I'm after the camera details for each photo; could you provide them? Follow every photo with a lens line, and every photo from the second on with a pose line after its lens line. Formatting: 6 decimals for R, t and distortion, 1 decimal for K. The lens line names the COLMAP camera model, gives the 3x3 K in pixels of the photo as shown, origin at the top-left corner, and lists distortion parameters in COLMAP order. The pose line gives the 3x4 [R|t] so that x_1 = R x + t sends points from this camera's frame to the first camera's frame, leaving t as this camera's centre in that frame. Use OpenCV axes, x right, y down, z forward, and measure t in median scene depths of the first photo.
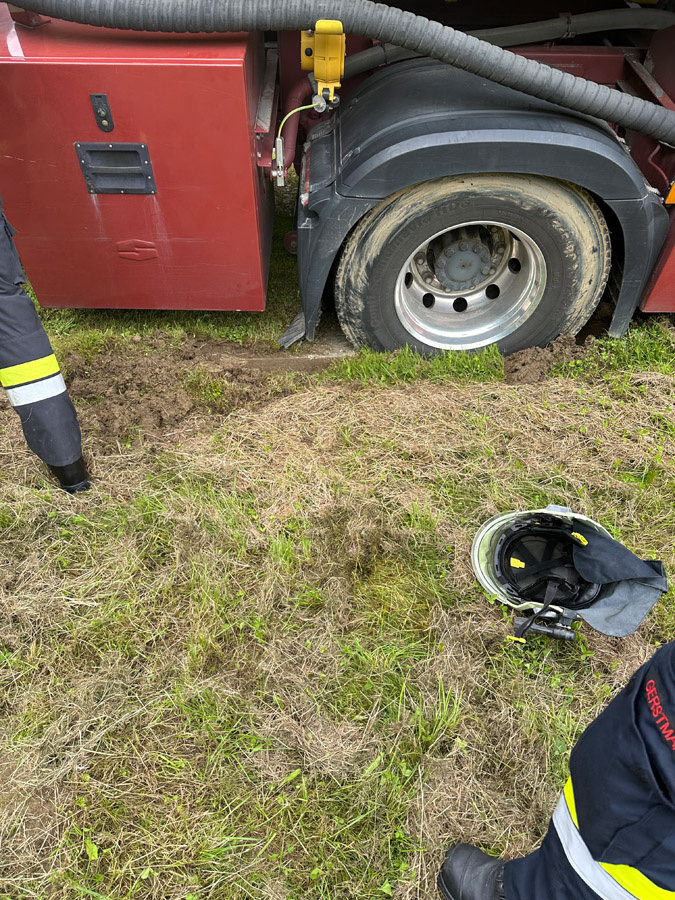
lens RADIAL K [[622.3, 0, 334.8], [0, 622.3, 441.6], [0, 0, 1]] dist [0.033248, -0.057496]
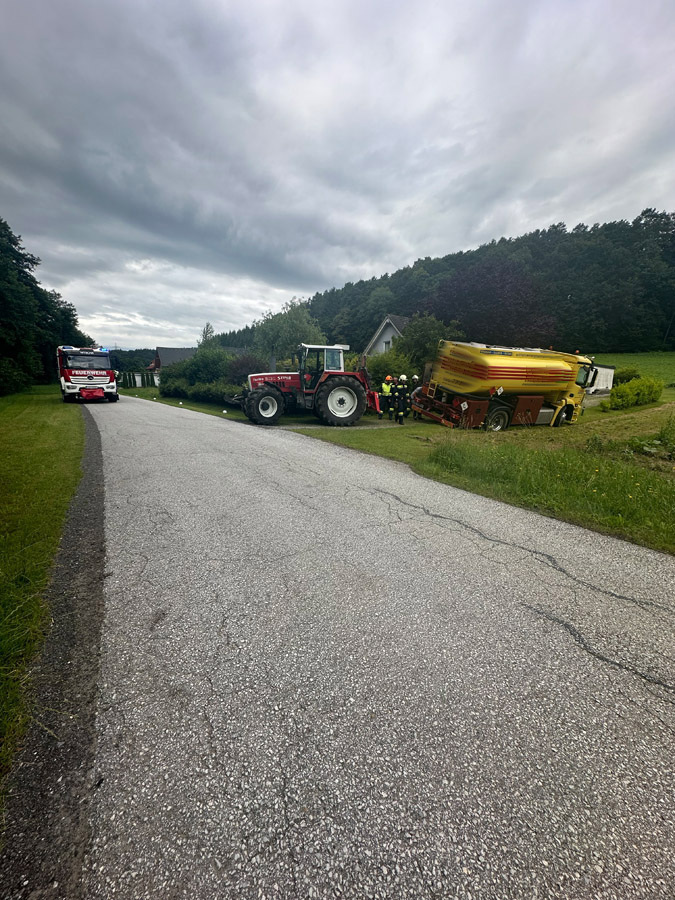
lens RADIAL K [[359.3, 0, 337.5], [0, 359.3, 450.0], [0, 0, 1]] dist [-0.000381, -0.000065]
pose [[0.891439, -0.077277, 0.446503, -4.402396], [0.258057, 0.896535, -0.360043, 1.454128], [-0.372483, 0.436180, 0.819148, -2.353974]]
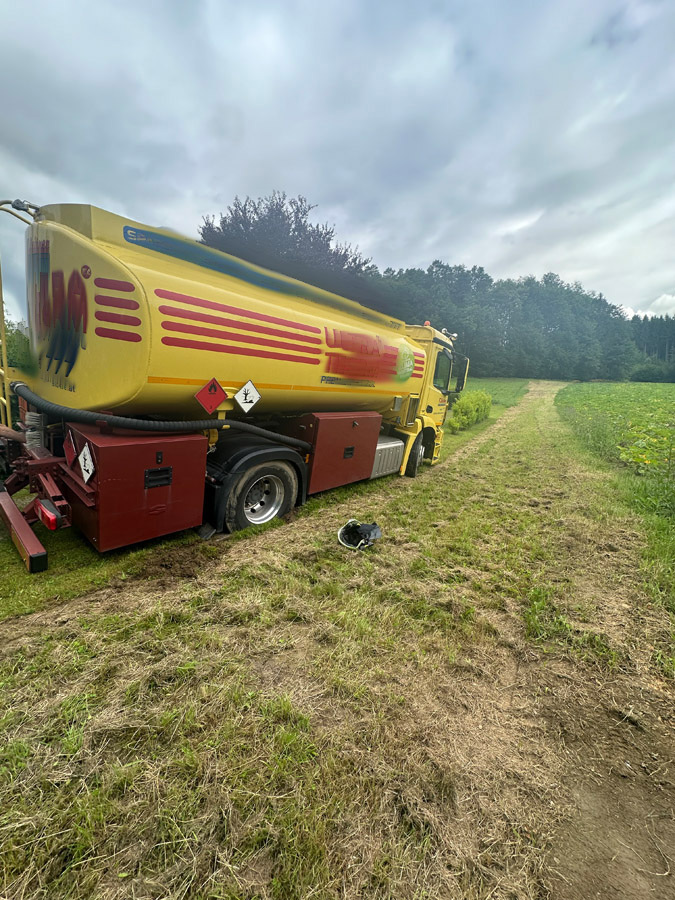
lens RADIAL K [[359.3, 0, 337.5], [0, 359.3, 450.0], [0, 0, 1]] dist [-0.000381, -0.000065]
pose [[0.642631, -0.106355, 0.758759, -0.842008], [0.477289, 0.830259, -0.287863, 0.219961], [-0.599351, 0.547137, 0.584312, -0.332191]]
